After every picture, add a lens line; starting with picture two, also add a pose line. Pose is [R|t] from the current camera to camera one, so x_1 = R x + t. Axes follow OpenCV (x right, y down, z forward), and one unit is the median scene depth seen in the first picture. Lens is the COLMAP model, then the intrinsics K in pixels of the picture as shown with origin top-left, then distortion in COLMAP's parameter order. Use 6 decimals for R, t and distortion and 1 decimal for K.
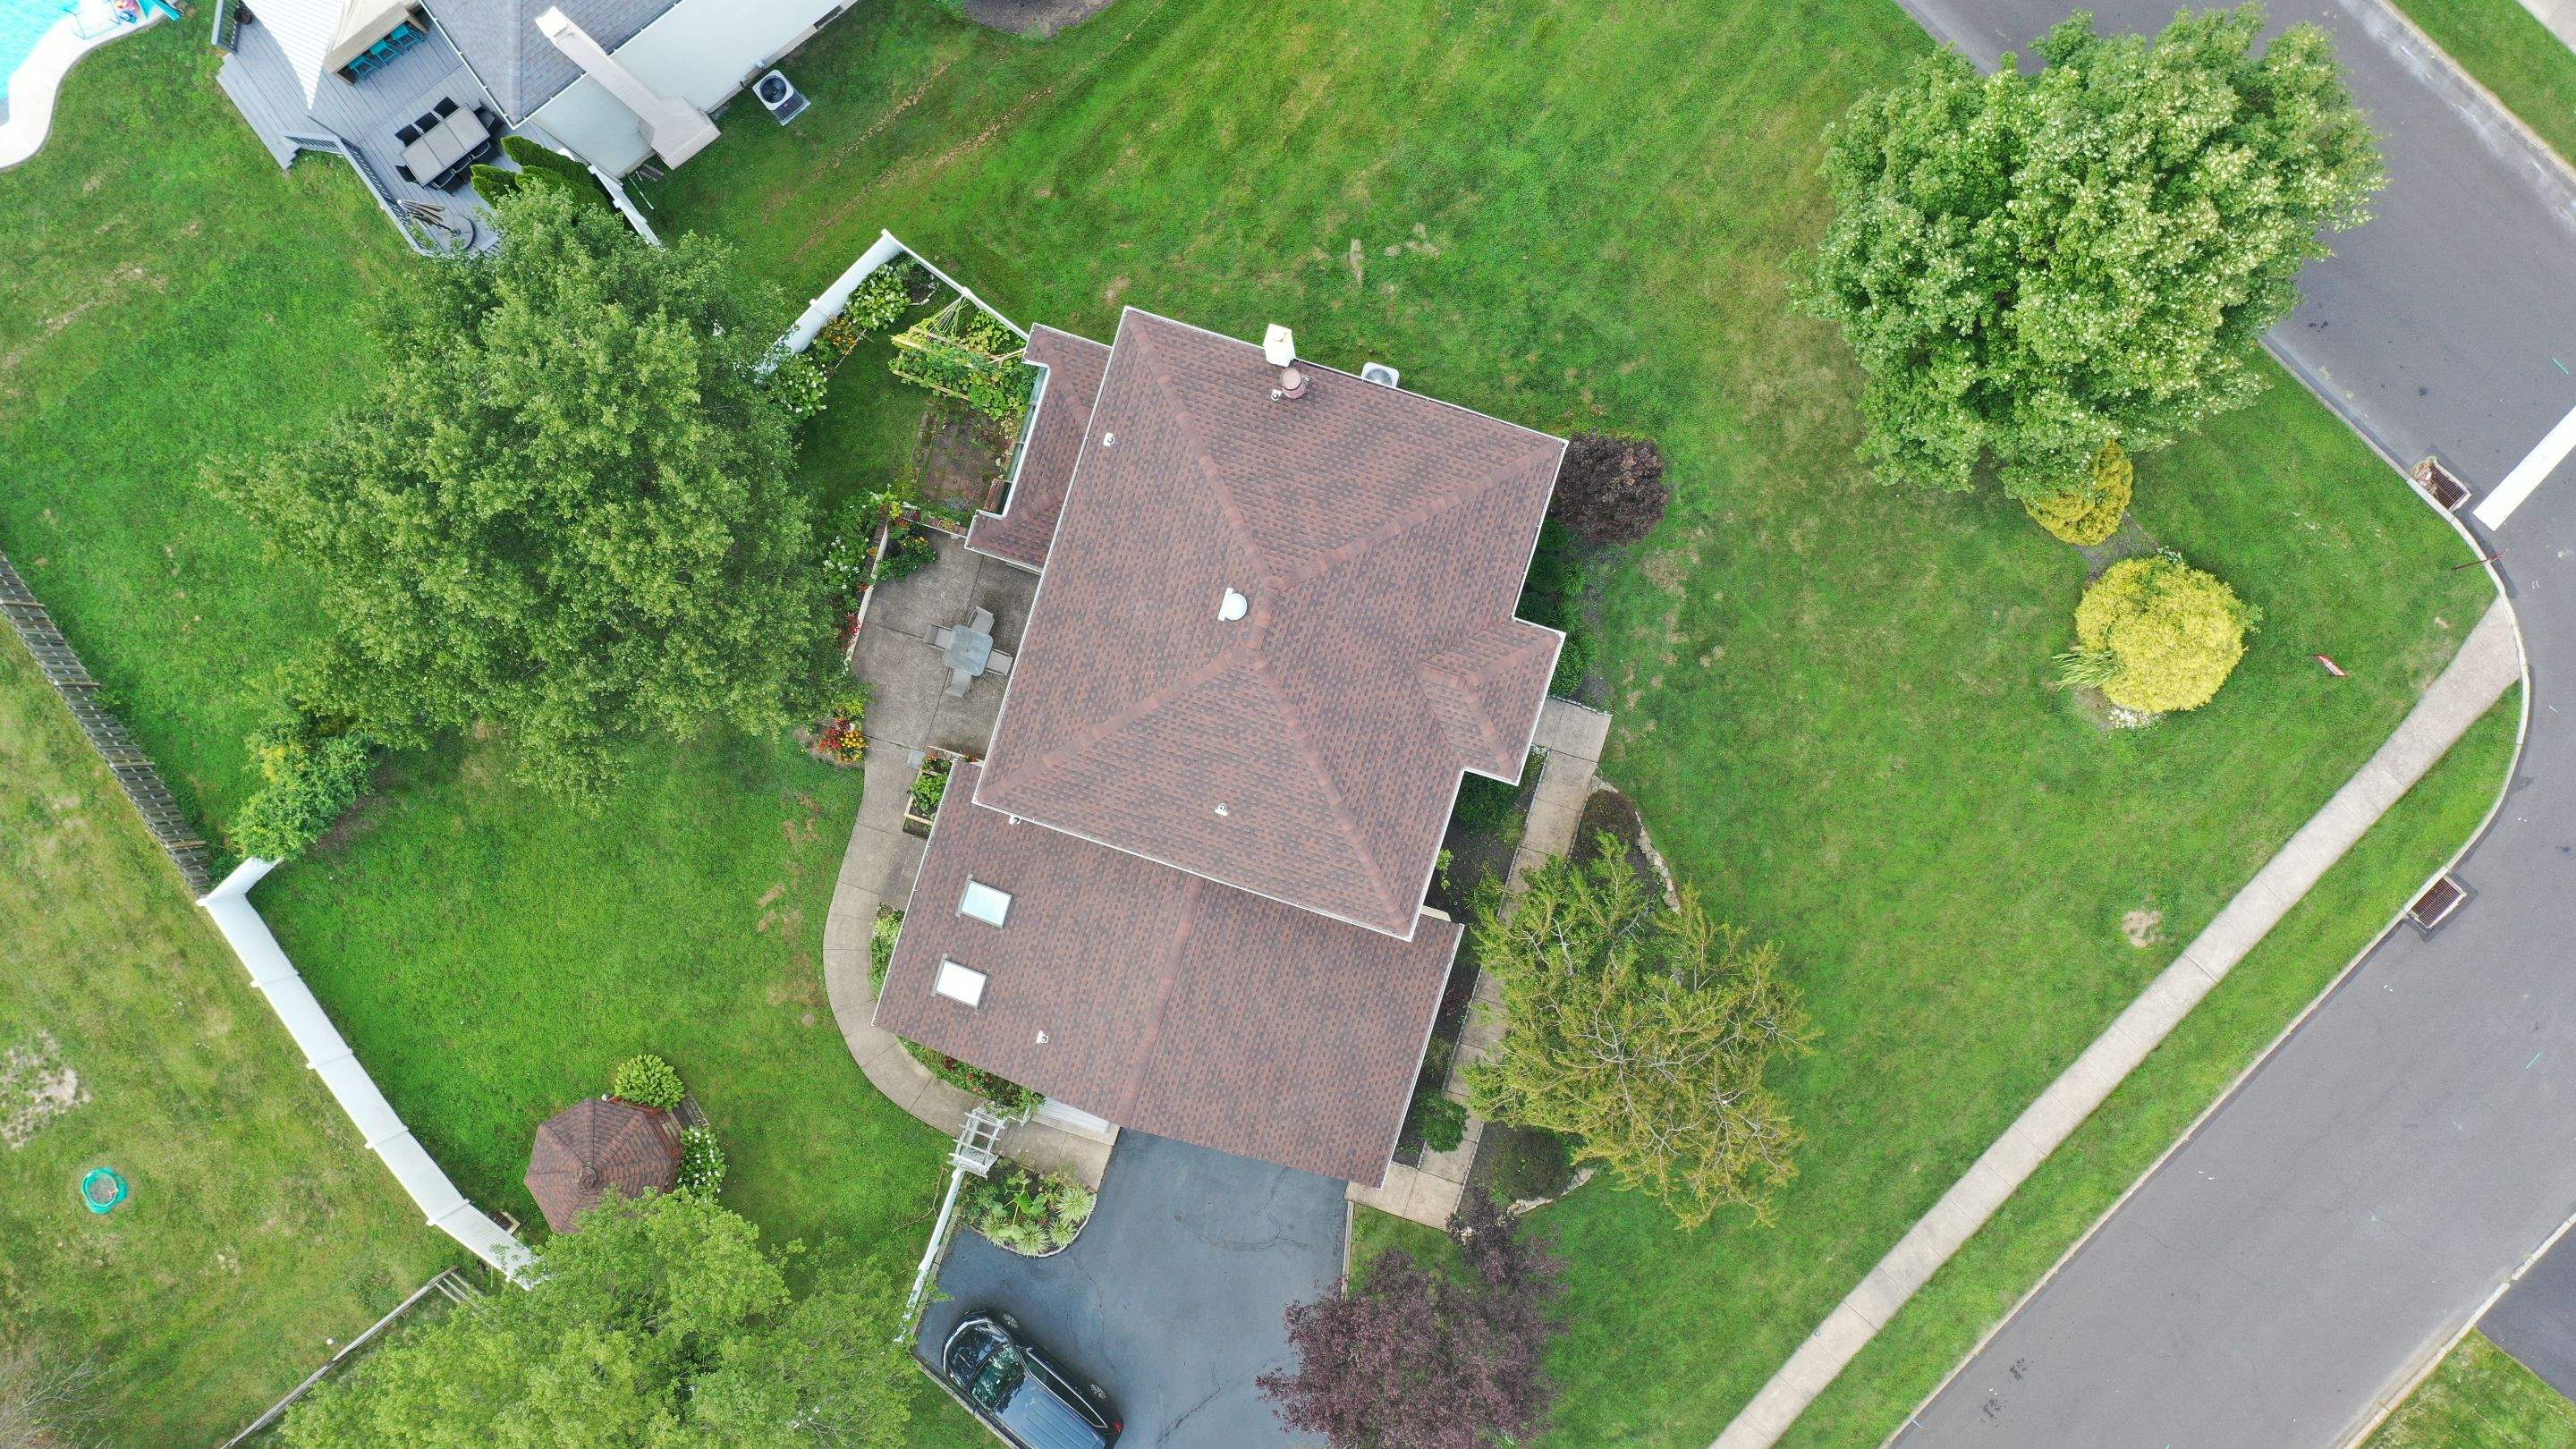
lens RADIAL K [[2053.8, 0, 1292.0], [0, 2053.8, 725.6], [0, 0, 1]] dist [0.015352, -0.004072]
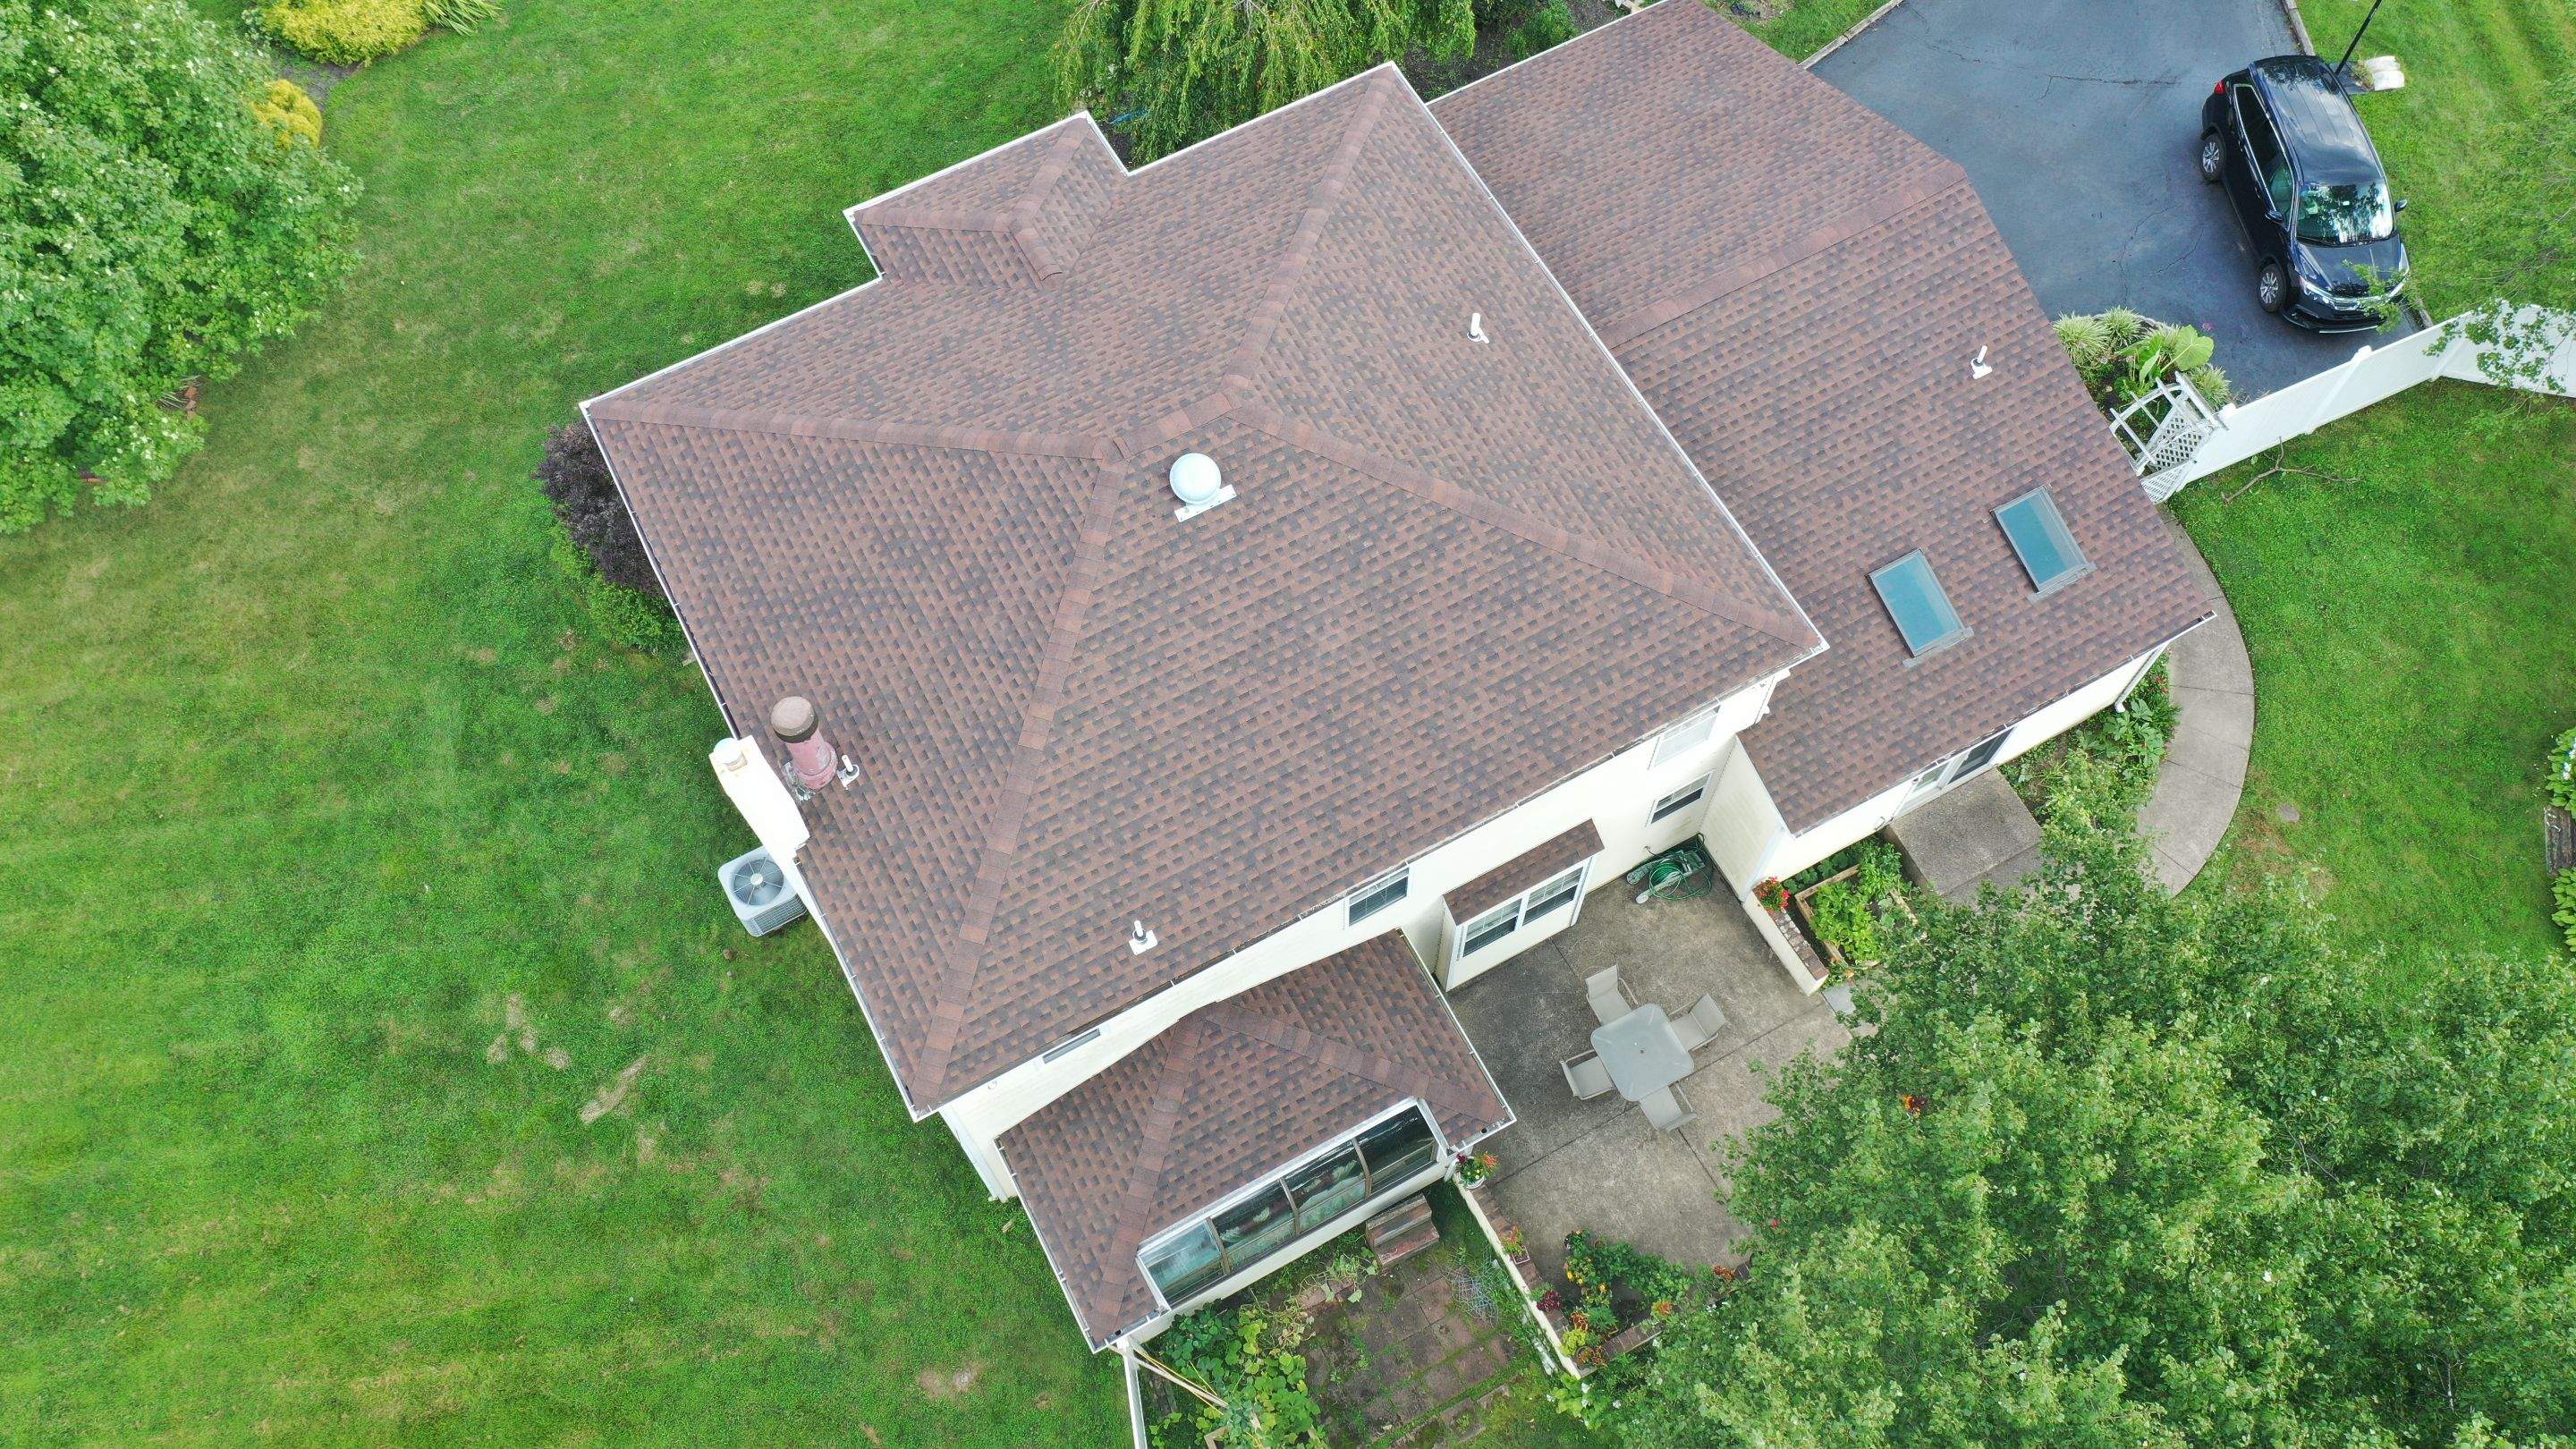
lens RADIAL K [[2053.8, 0, 1292.0], [0, 2053.8, 725.6], [0, 0, 1]] dist [0.015352, -0.004072]
pose [[-0.714924, -0.605987, 0.348802, -0.226913], [0.697952, -0.648319, 0.304213, -0.205391], [0.041786, 0.460936, 0.886449, 0.489634]]
